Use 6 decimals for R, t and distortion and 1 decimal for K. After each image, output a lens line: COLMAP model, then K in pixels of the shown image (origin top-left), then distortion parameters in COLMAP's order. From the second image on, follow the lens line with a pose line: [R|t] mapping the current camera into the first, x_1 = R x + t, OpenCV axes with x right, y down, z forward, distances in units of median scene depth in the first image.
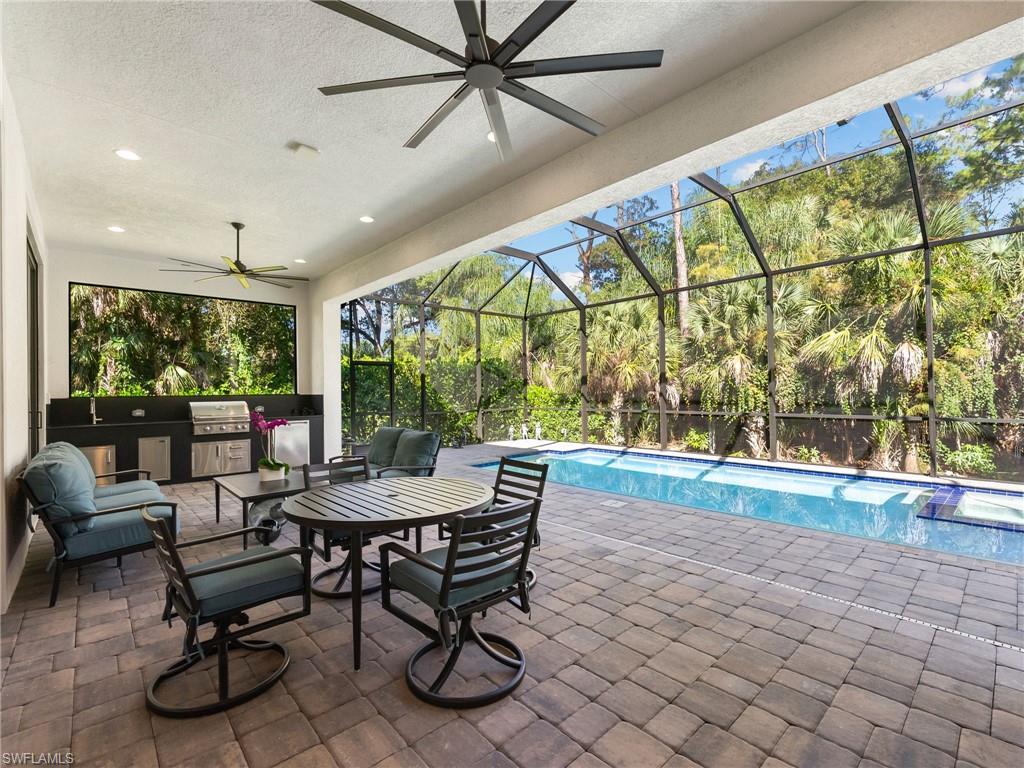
lens RADIAL K [[474.8, 0, 512.8], [0, 474.8, 386.5], [0, 0, 1]] dist [-0.000138, 0.000098]
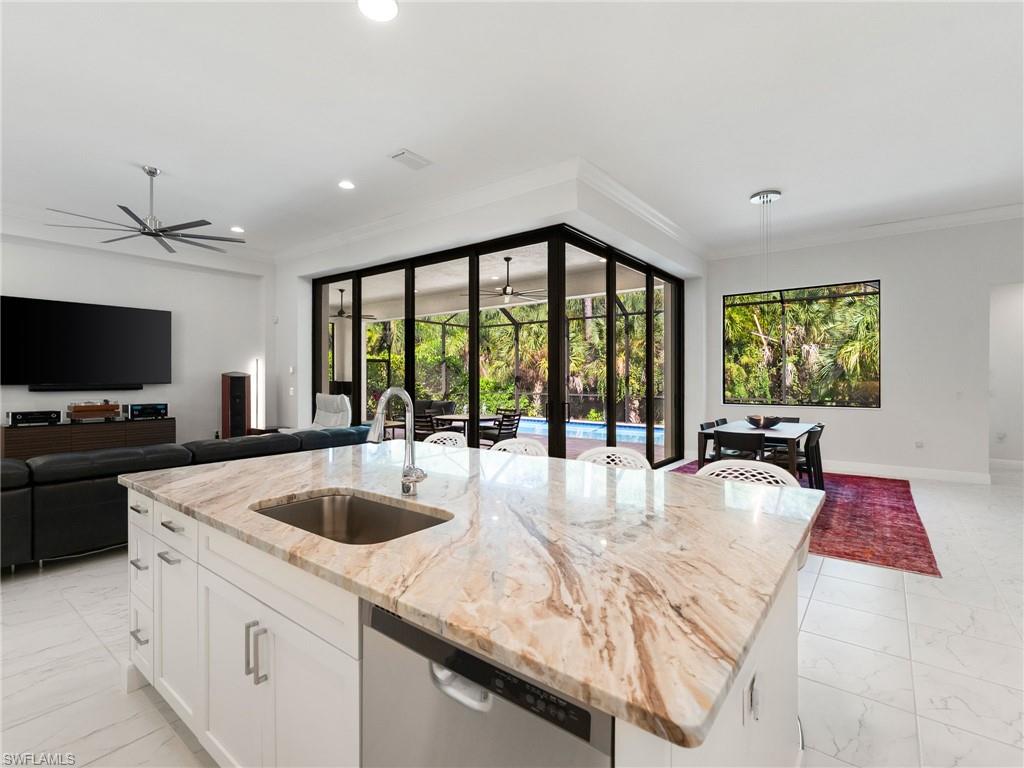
lens RADIAL K [[474.8, 0, 511.5], [0, 474.8, 380.9], [0, 0, 1]] dist [-0.000138, 0.000098]
pose [[0.986196, 0.012026, 0.165147, -0.076157], [-0.014230, 0.999825, 0.012170, -0.005237], [-0.164972, -0.014352, 0.986194, -0.309797]]
